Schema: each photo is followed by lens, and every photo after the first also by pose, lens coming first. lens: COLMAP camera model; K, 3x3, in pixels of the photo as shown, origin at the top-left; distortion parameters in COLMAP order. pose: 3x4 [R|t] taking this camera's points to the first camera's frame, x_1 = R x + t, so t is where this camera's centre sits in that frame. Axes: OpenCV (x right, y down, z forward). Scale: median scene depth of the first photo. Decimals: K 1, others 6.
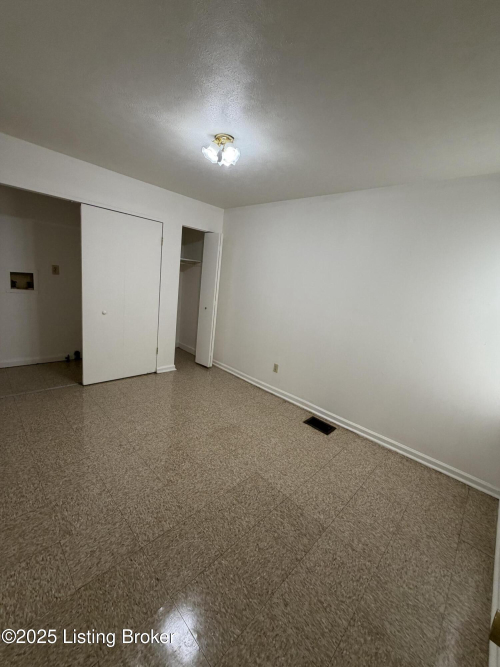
lens RADIAL K [[266.8, 0, 248.9], [0, 266.8, 331.1], [0, 0, 1]] dist [-0.000275, -0.000018]
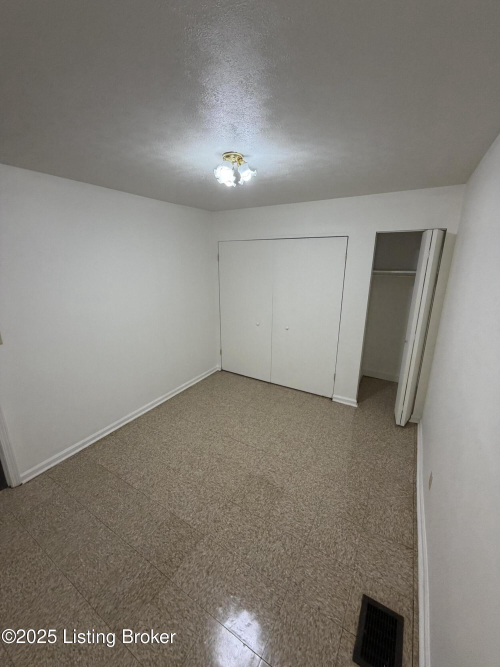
lens RADIAL K [[266.8, 0, 248.9], [0, 266.8, 331.1], [0, 0, 1]] dist [-0.000275, -0.000018]
pose [[0.224170, 0.148291, -0.963202, 0.574387], [-0.164425, 0.979942, 0.112601, -0.172088], [0.960579, 0.133133, 0.244057, 0.606789]]
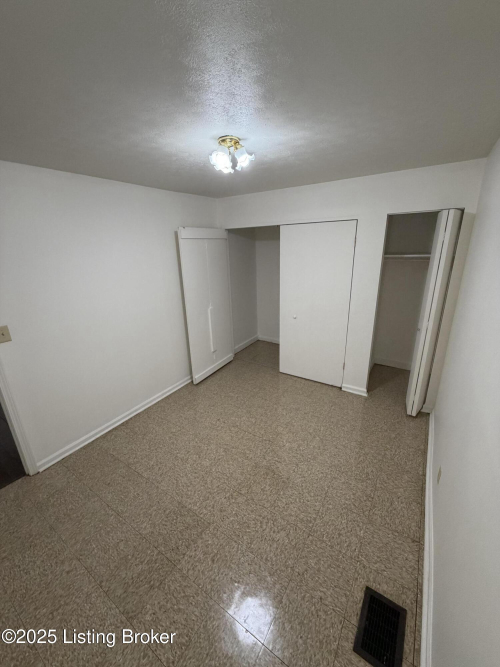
lens RADIAL K [[266.8, 0, 248.9], [0, 266.8, 331.1], [0, 0, 1]] dist [-0.000275, -0.000018]
pose [[0.180090, 0.194861, -0.964156, 0.564202], [-0.140087, 0.975272, 0.170942, -0.190798], [0.973624, 0.104280, 0.202934, 0.634786]]
